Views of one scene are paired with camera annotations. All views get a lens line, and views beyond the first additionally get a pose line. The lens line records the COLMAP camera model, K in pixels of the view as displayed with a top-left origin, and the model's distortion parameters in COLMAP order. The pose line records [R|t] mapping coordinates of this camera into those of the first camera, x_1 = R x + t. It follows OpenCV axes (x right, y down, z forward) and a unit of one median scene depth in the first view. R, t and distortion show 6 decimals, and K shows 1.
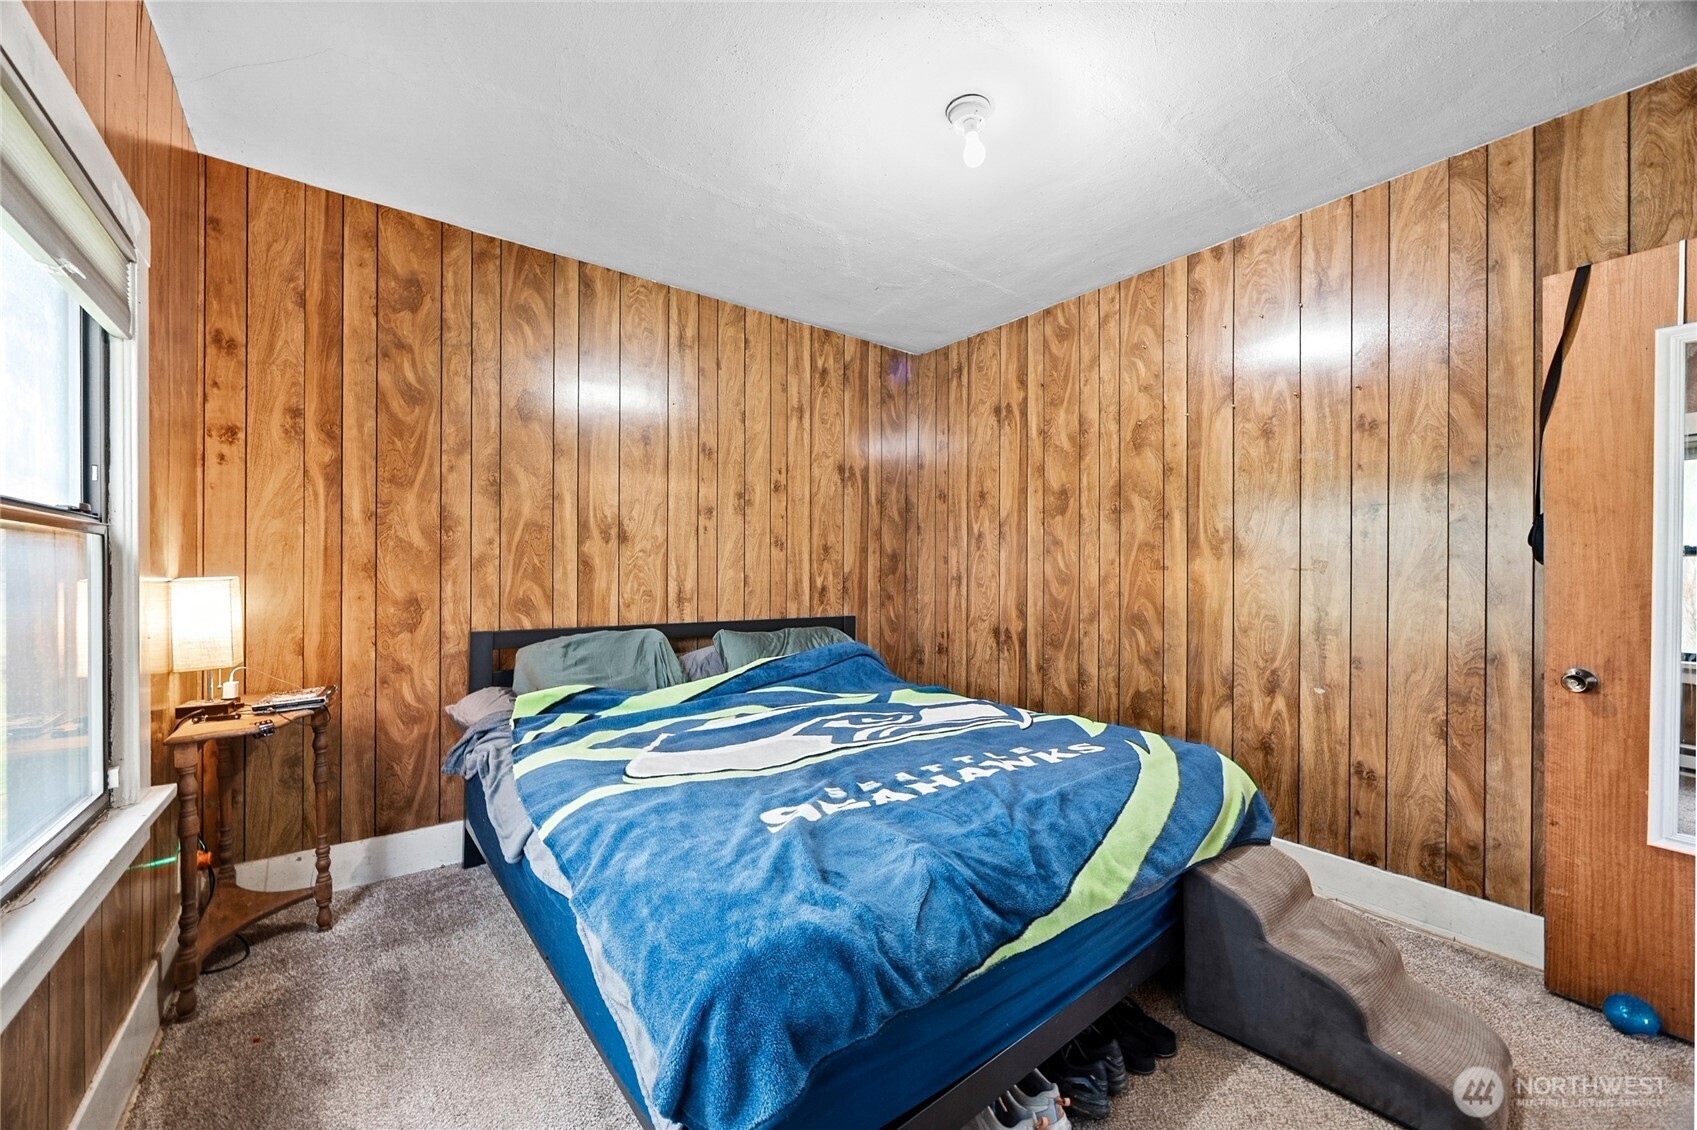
lens RADIAL K [[647.8, 0, 840.6], [0, 647.8, 566.3], [0, 0, 1]] dist [-0.002313, -0.000501]
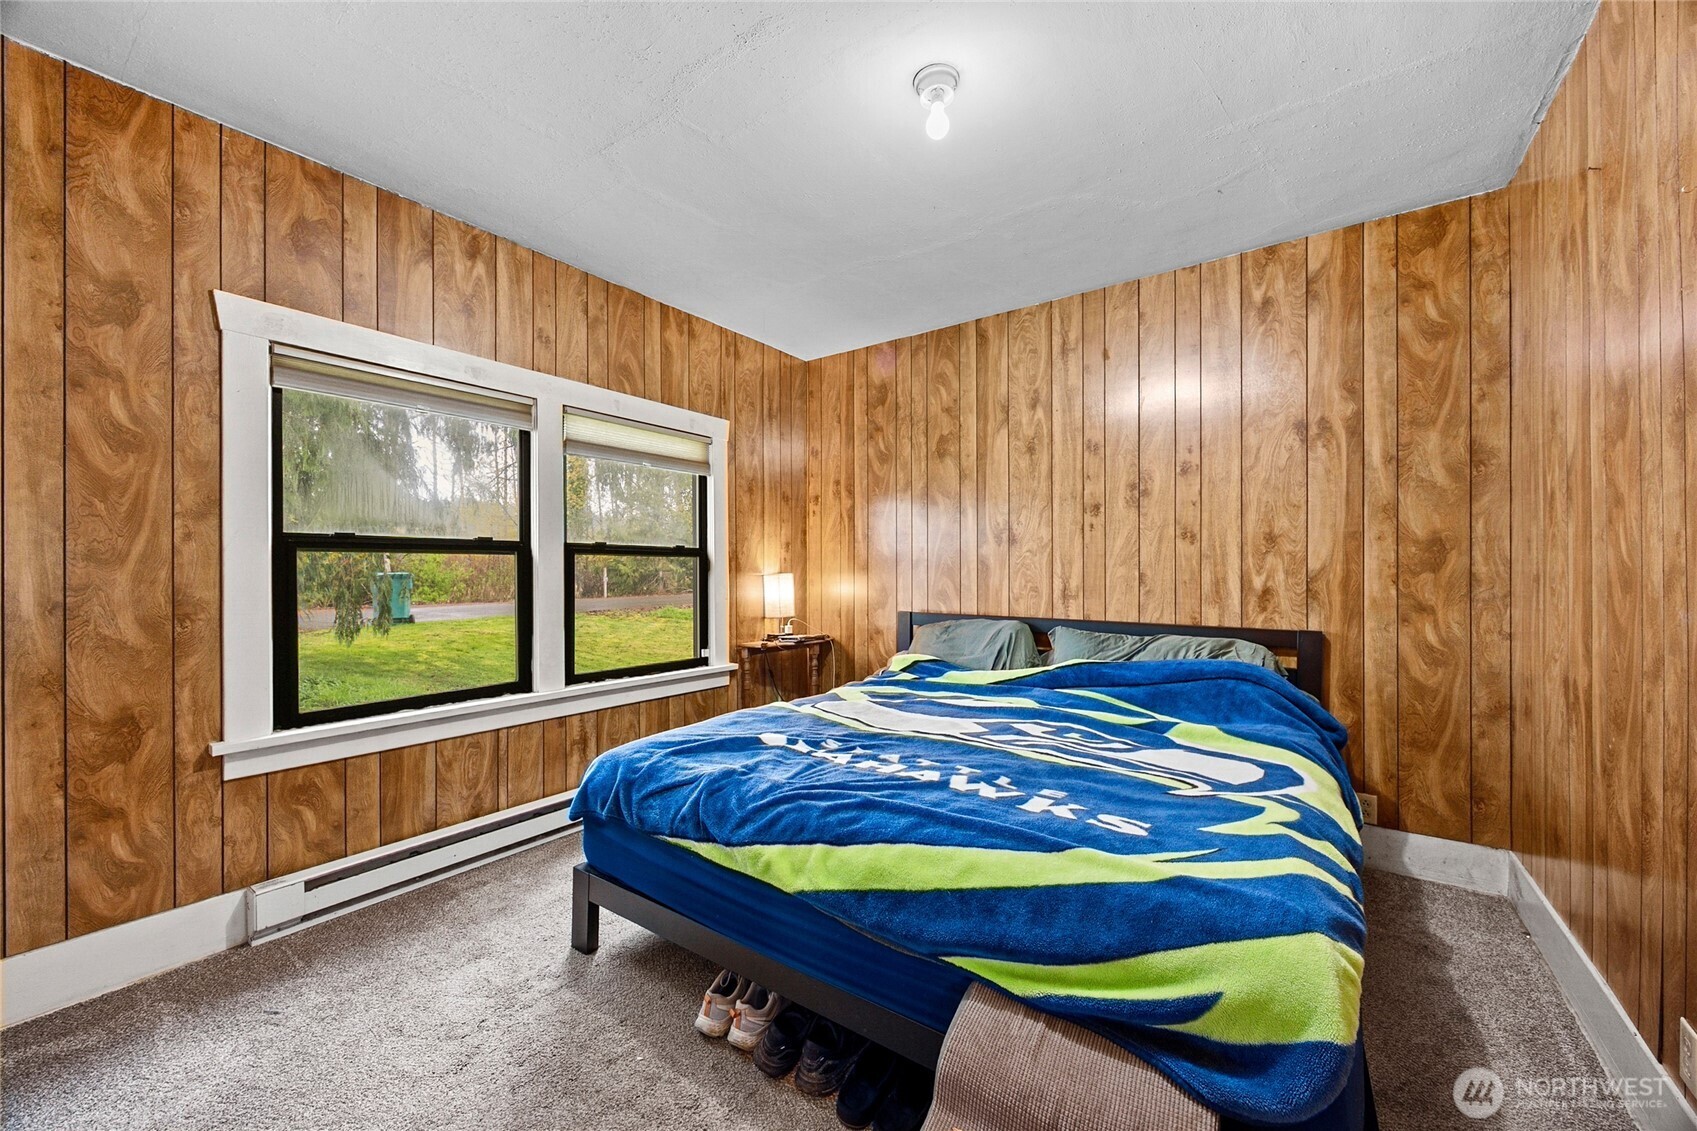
lens RADIAL K [[647.8, 0, 841.2], [0, 647.8, 570.4], [0, 0, 1]] dist [-0.002313, -0.000501]
pose [[0.284178, -0.006121, -0.958752, 0.742646], [0.009473, 0.999949, -0.003576, 0.011344], [0.958725, -0.008066, 0.284222, 0.413057]]
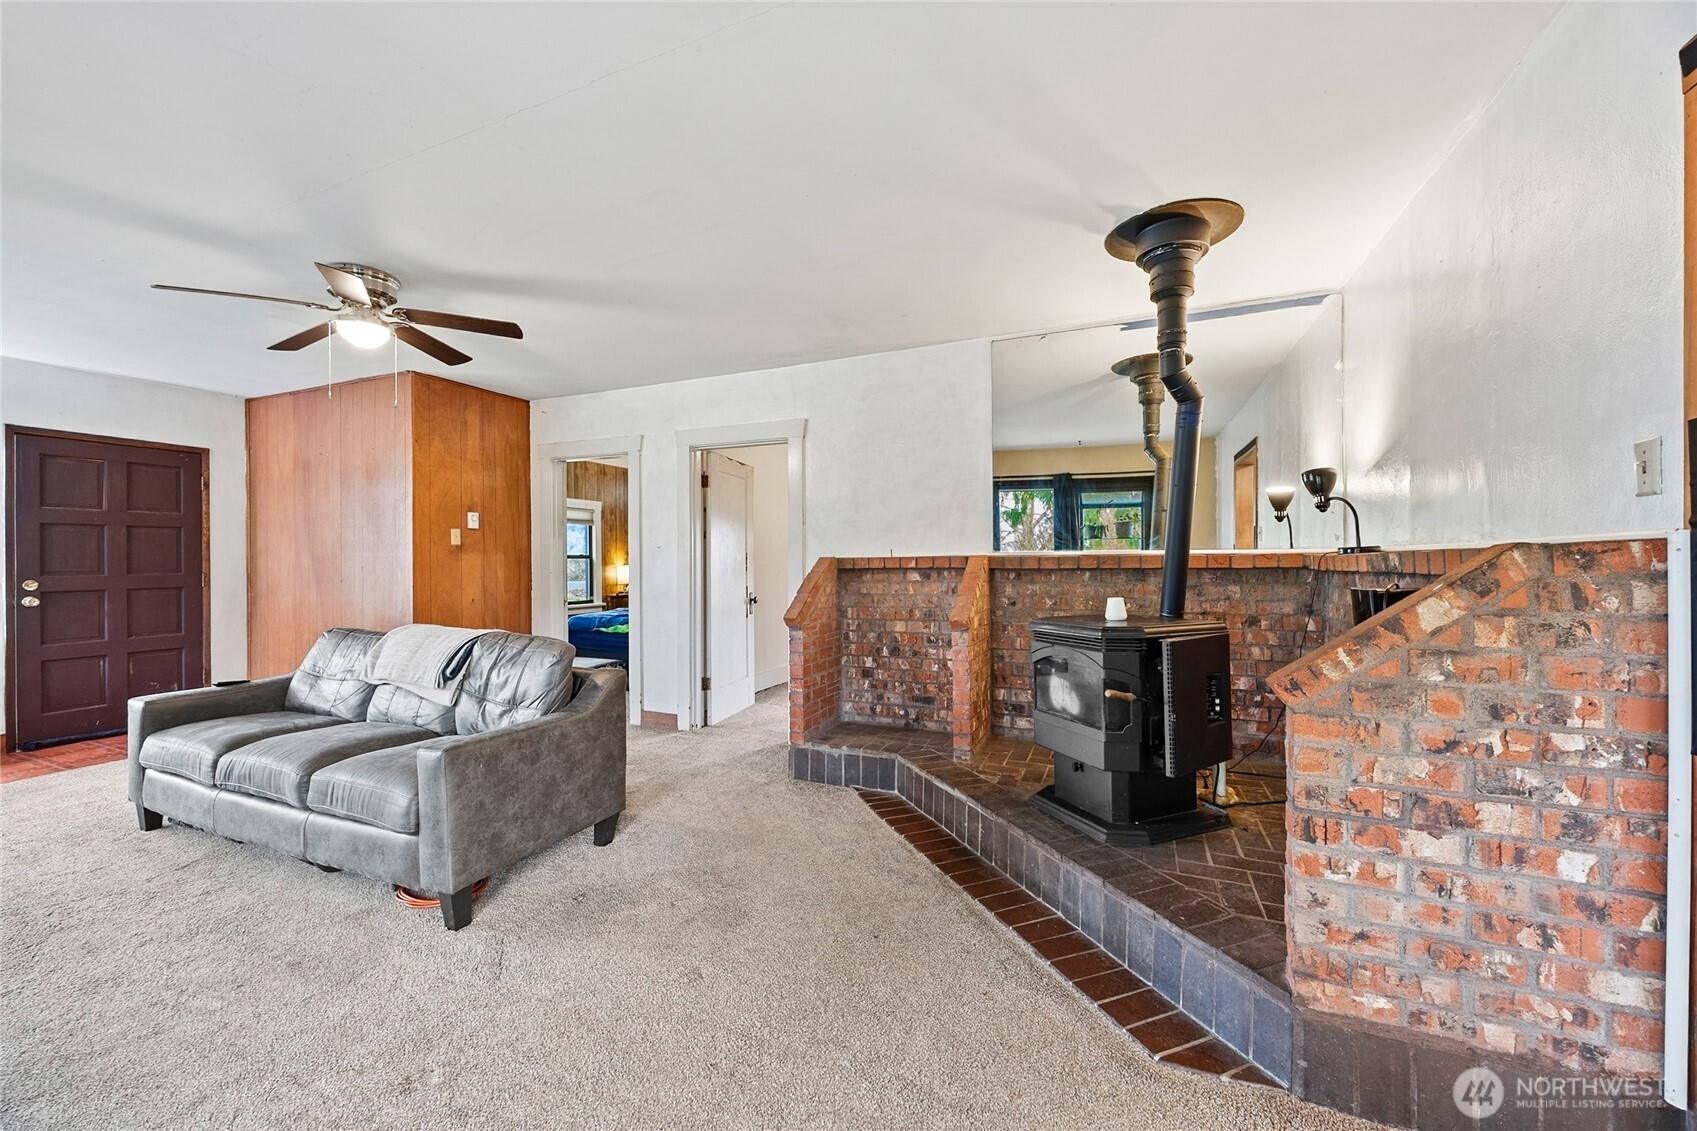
lens RADIAL K [[647.8, 0, 850.3], [0, 647.8, 559.8], [0, 0, 1]] dist [-0.002313, -0.000501]
pose [[0.484183, -0.006092, -0.874946, 2.843773], [0.009998, 0.999949, -0.001430, -0.001517], [0.874910, -0.008055, 0.484219, 0.088496]]
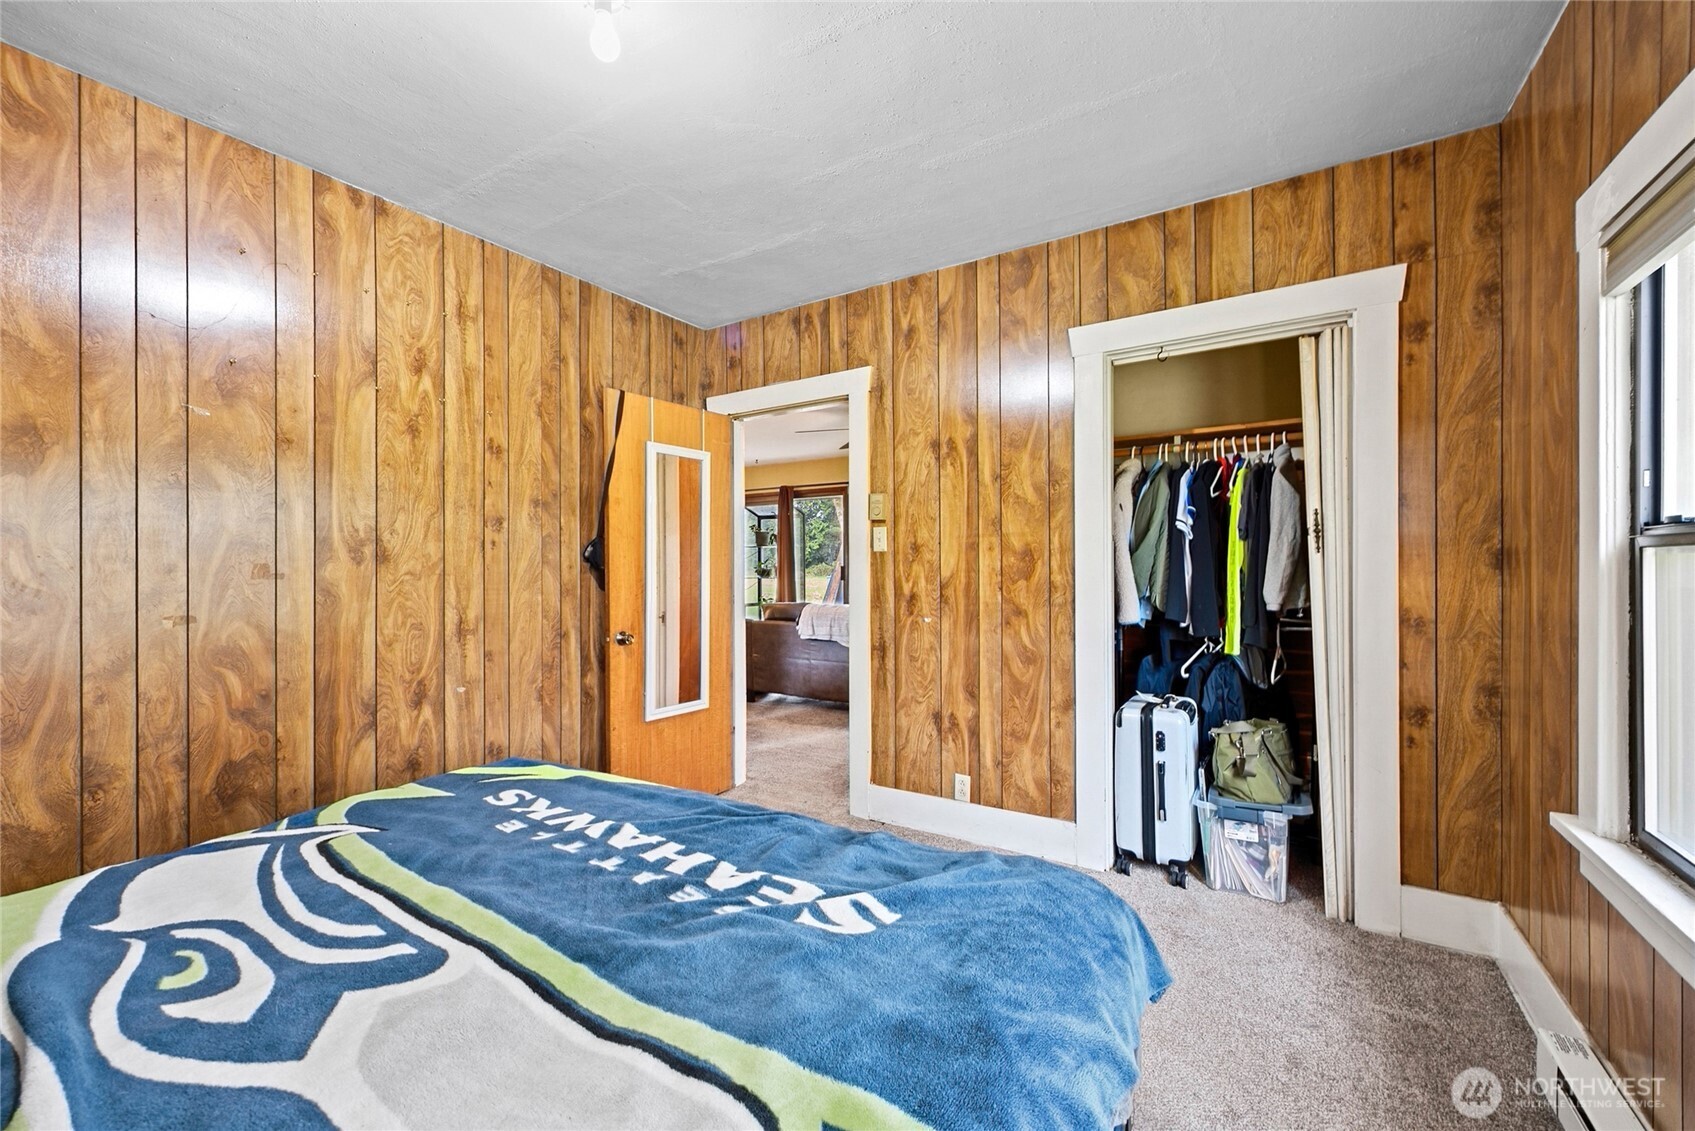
lens RADIAL K [[647.0, 0, 865.1], [0, 647.0, 563.1], [0, 0, 1]] dist [-0.002313, -0.000501]
pose [[-0.362545, -0.002687, 0.931962, -0.430250], [0.000327, 0.999995, 0.003010, -0.014670], [-0.931966, 0.001396, -0.362542, 0.686523]]
